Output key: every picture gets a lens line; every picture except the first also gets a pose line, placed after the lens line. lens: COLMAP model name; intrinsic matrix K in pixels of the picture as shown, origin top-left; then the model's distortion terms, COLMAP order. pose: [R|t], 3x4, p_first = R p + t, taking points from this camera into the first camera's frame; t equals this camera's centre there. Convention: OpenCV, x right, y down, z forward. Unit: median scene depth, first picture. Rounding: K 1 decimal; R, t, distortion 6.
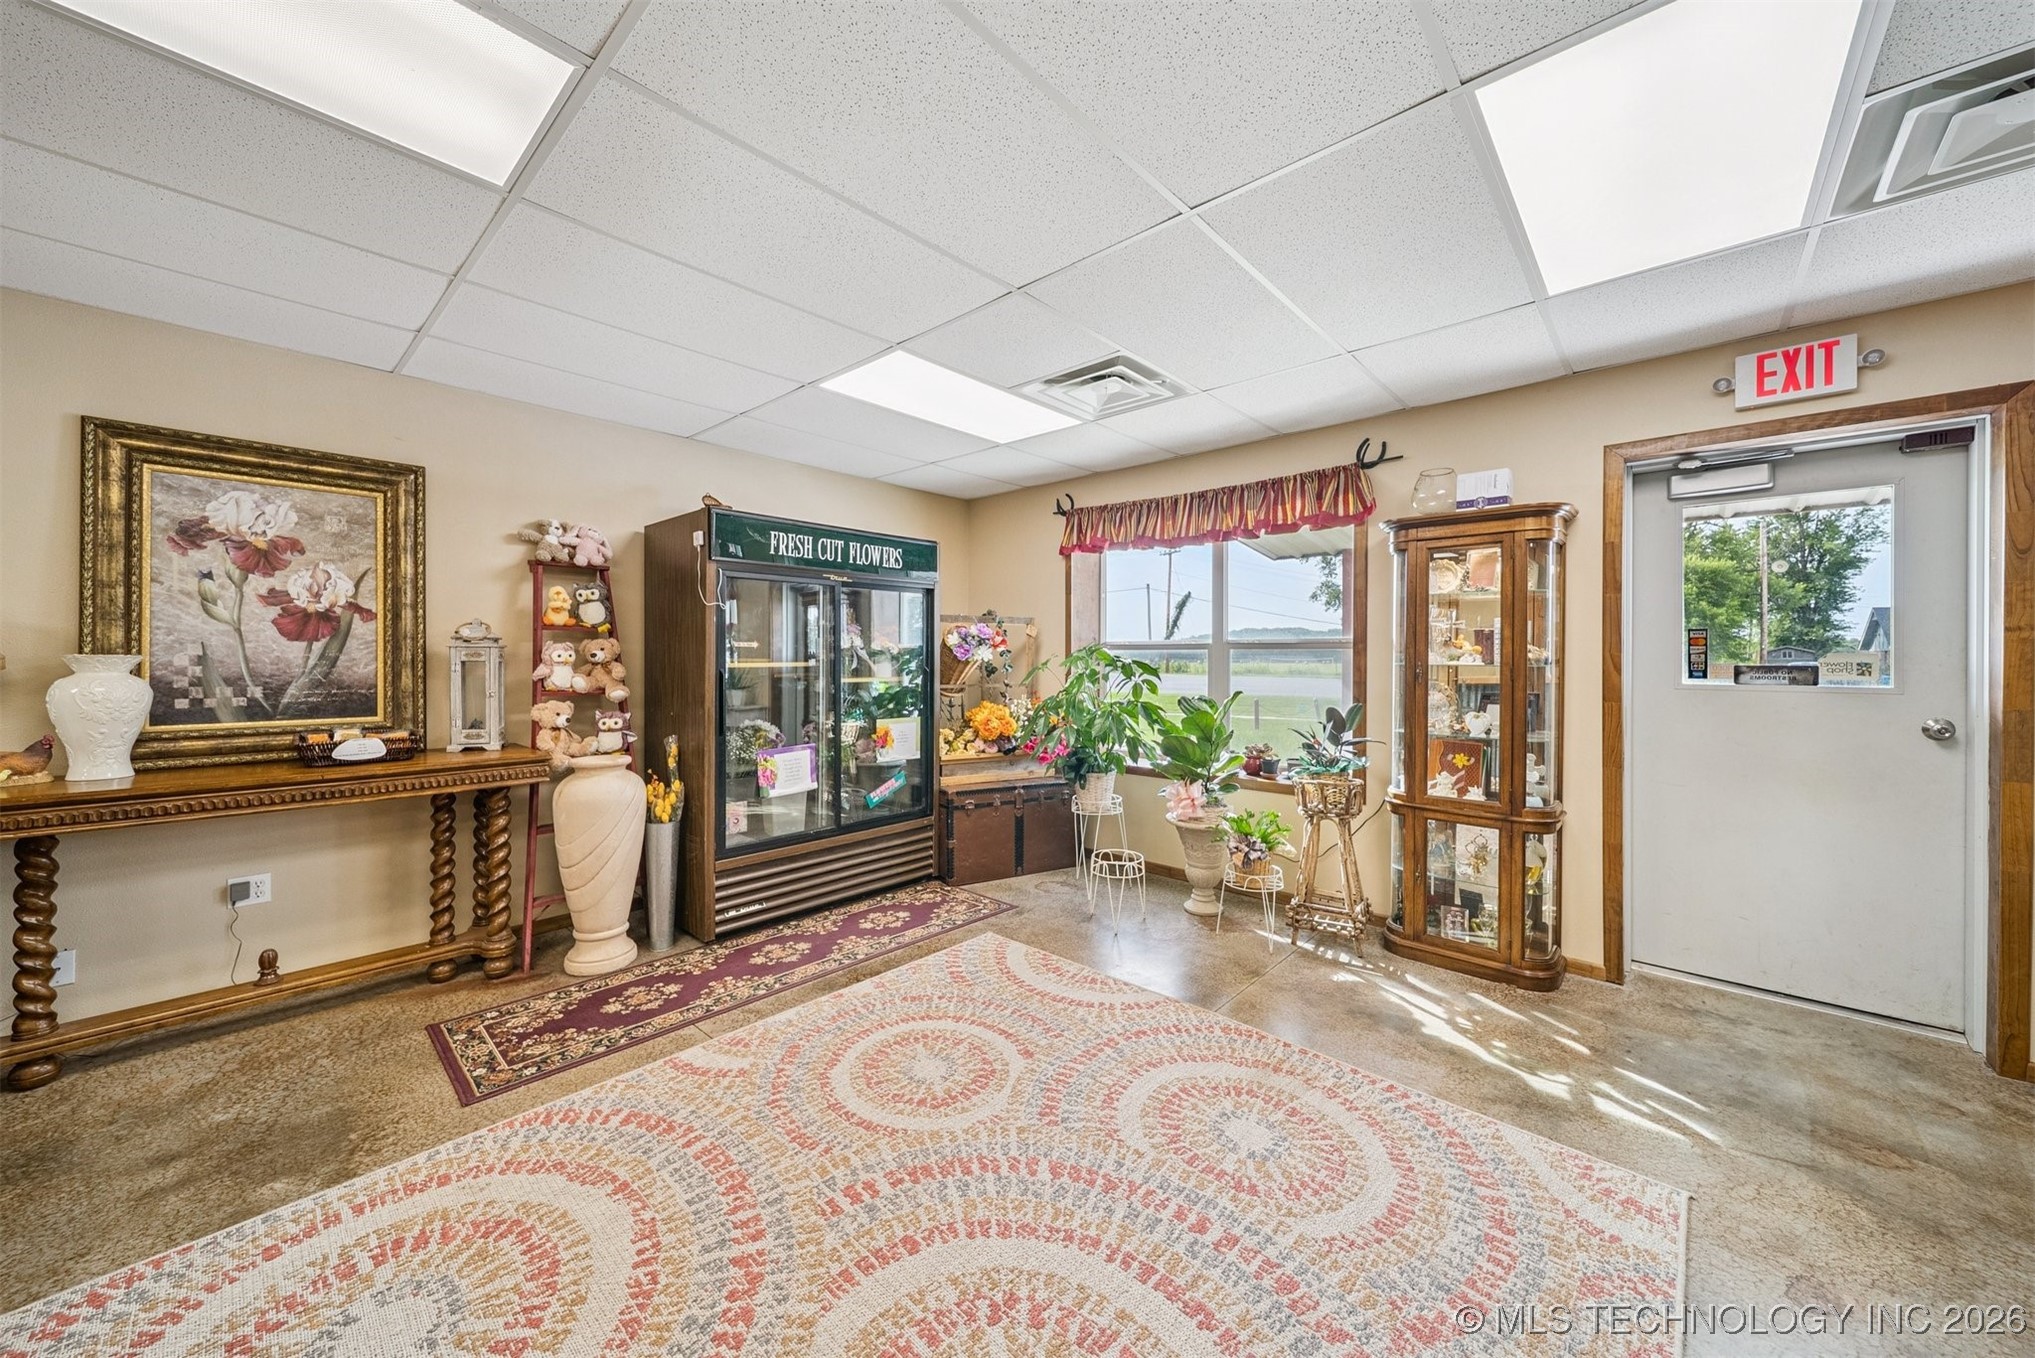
lens RADIAL K [[730.4, 0, 1007.2], [0, 730.4, 660.2], [0, 0, 1]] dist [0.006461, -0.001449]
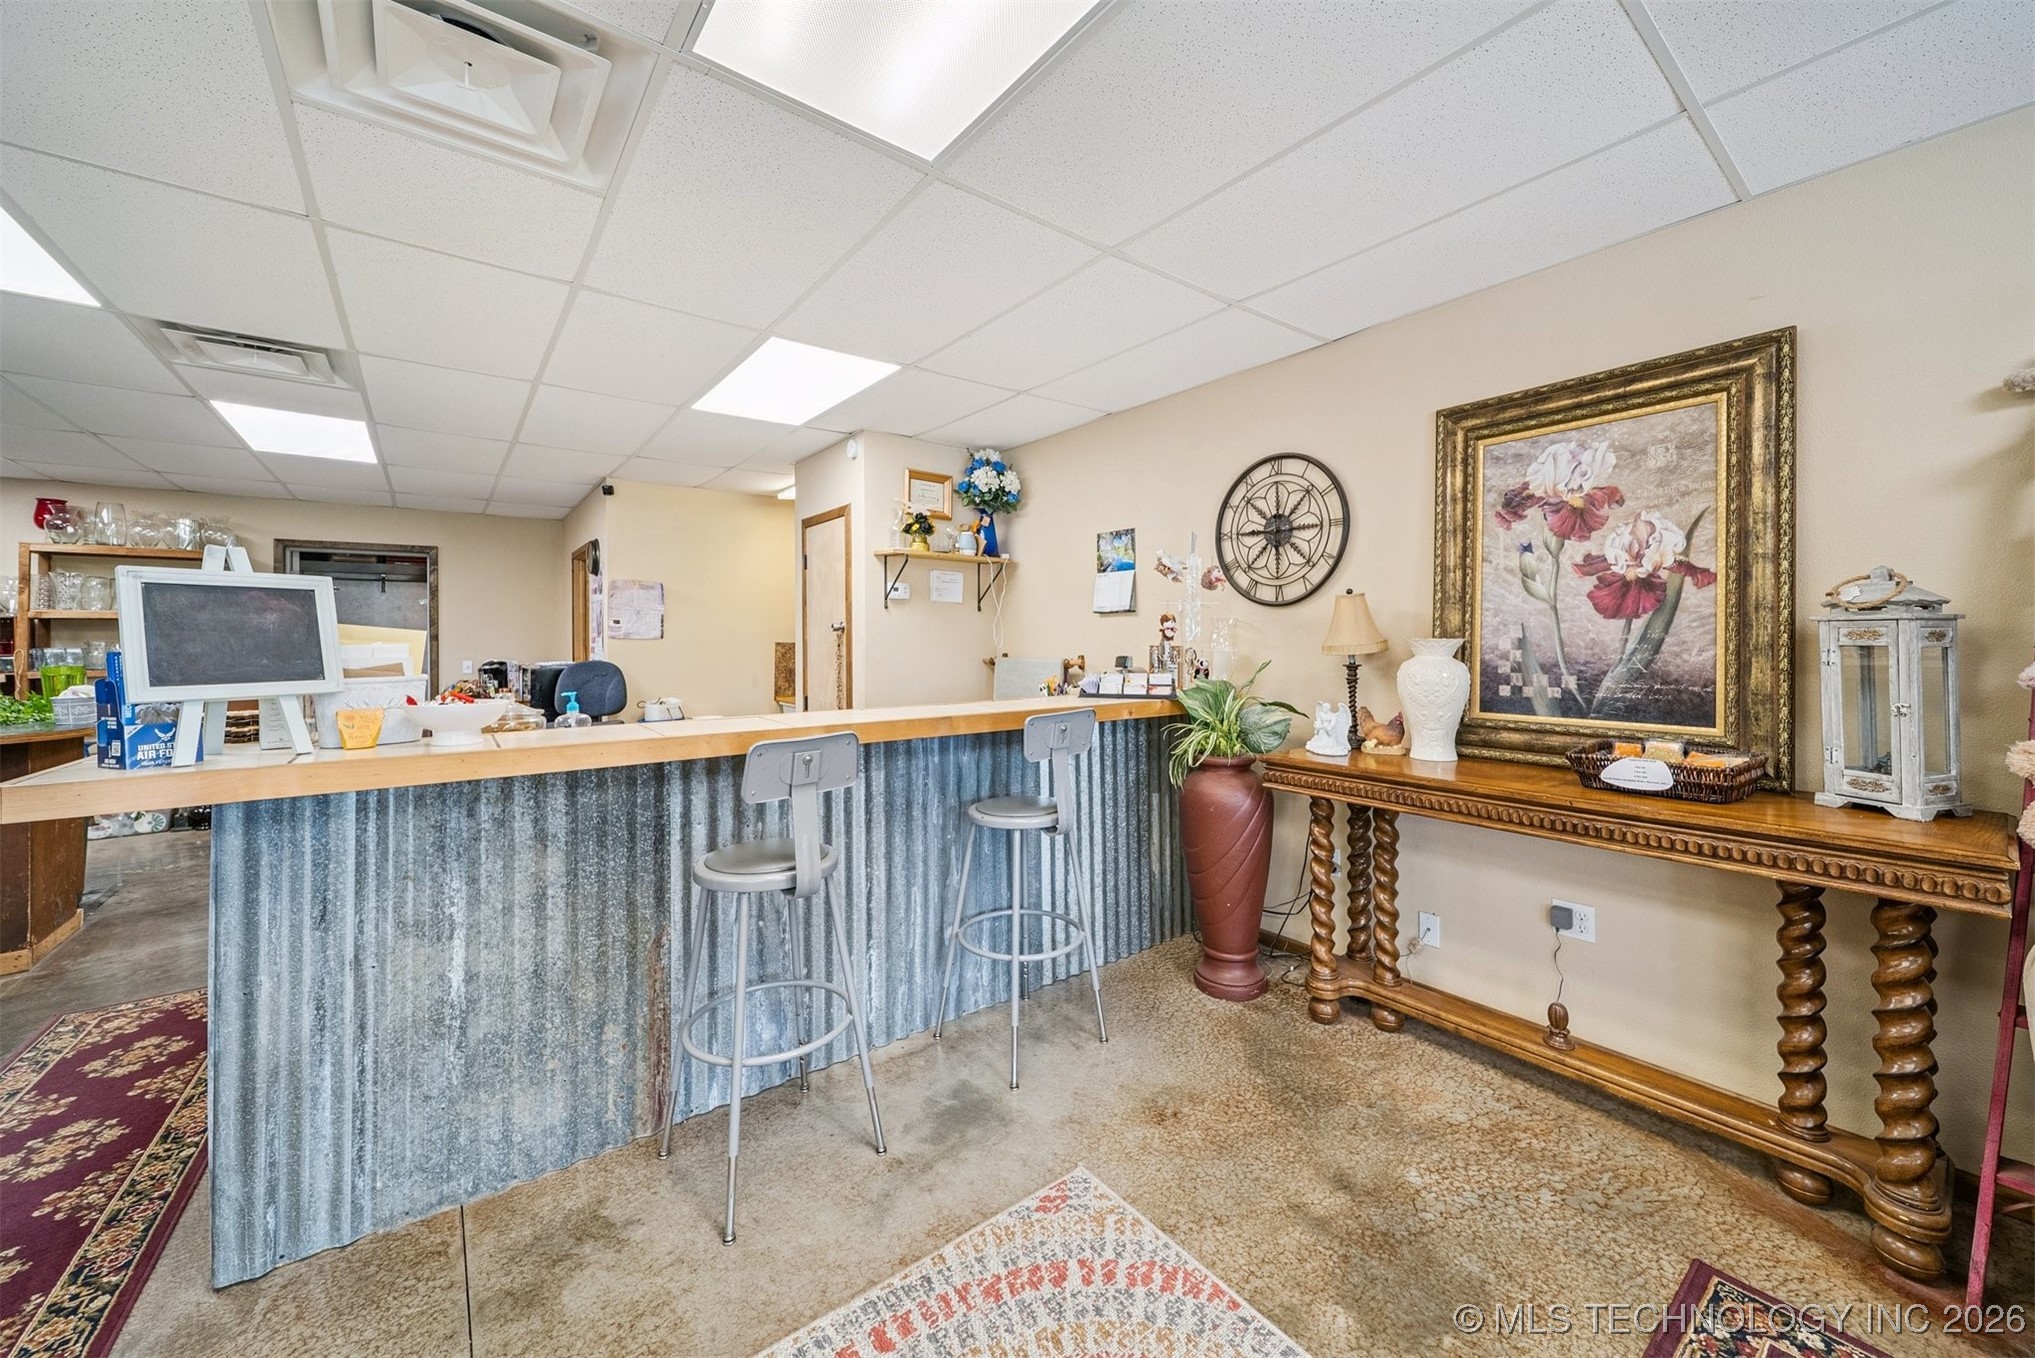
lens RADIAL K [[750.7, 0, 1043.7], [0, 750.7, 634.9], [0, 0, 1]] dist [-0.000242, -0.000690]
pose [[-0.146391, -0.006280, -0.989207, -0.098132], [0.003496, 0.999970, -0.006865, -0.005724], [0.989221, -0.004463, -0.146365, 0.515772]]
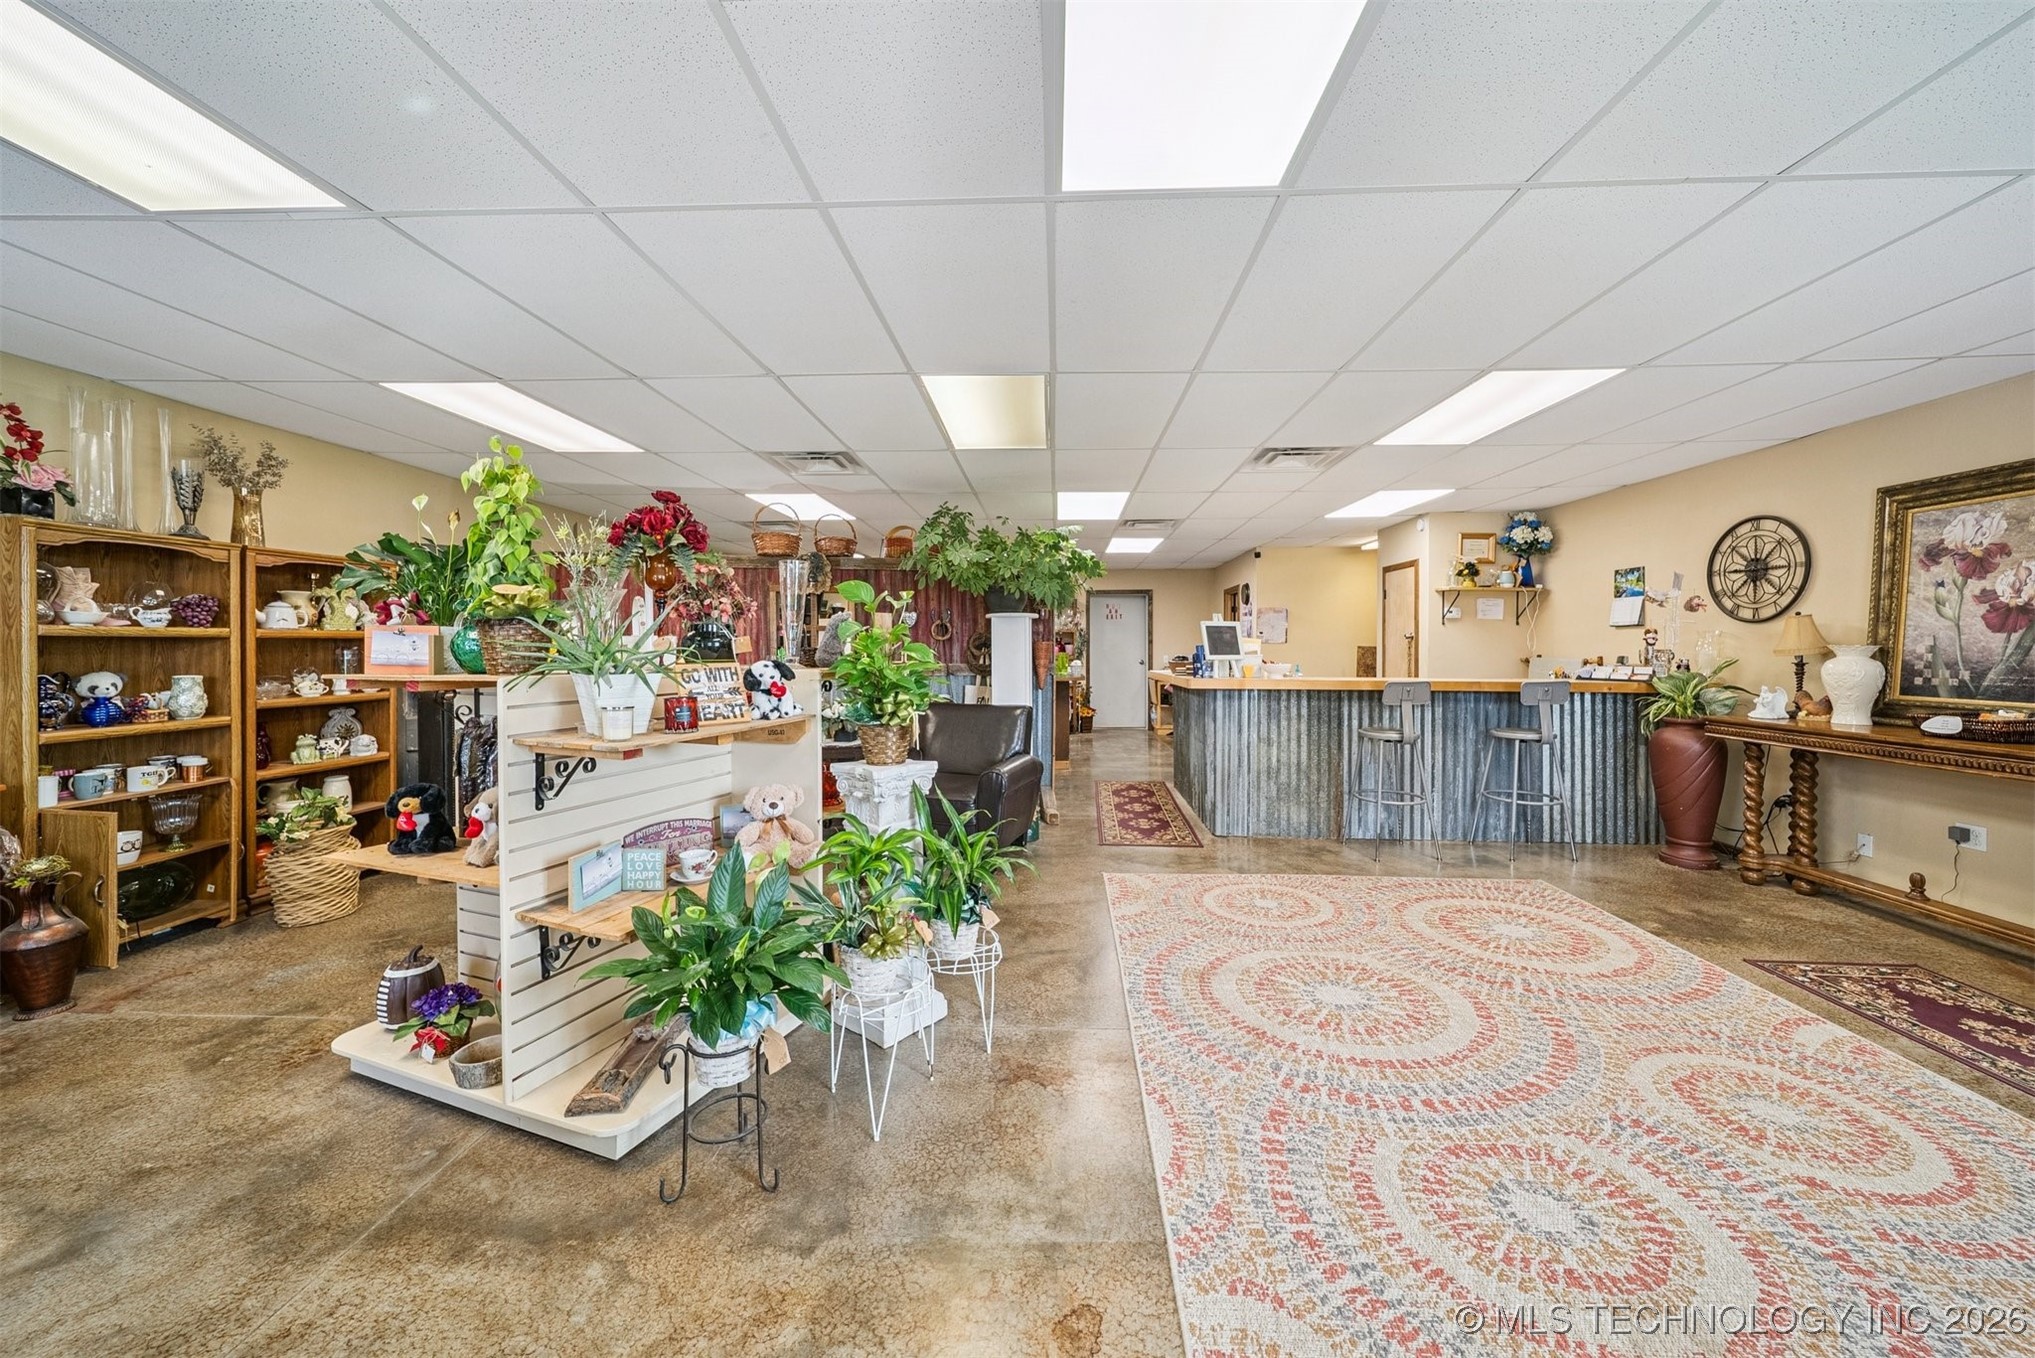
lens RADIAL K [[730.4, 0, 1019.5], [0, 730.4, 653.3], [0, 0, 1]] dist [0.006461, -0.001449]
pose [[-0.767690, 0.003633, -0.640811, 0.941880], [-0.004978, 0.999920, 0.011632, 0.000521], [0.640802, 0.012120, -0.767611, 0.890600]]
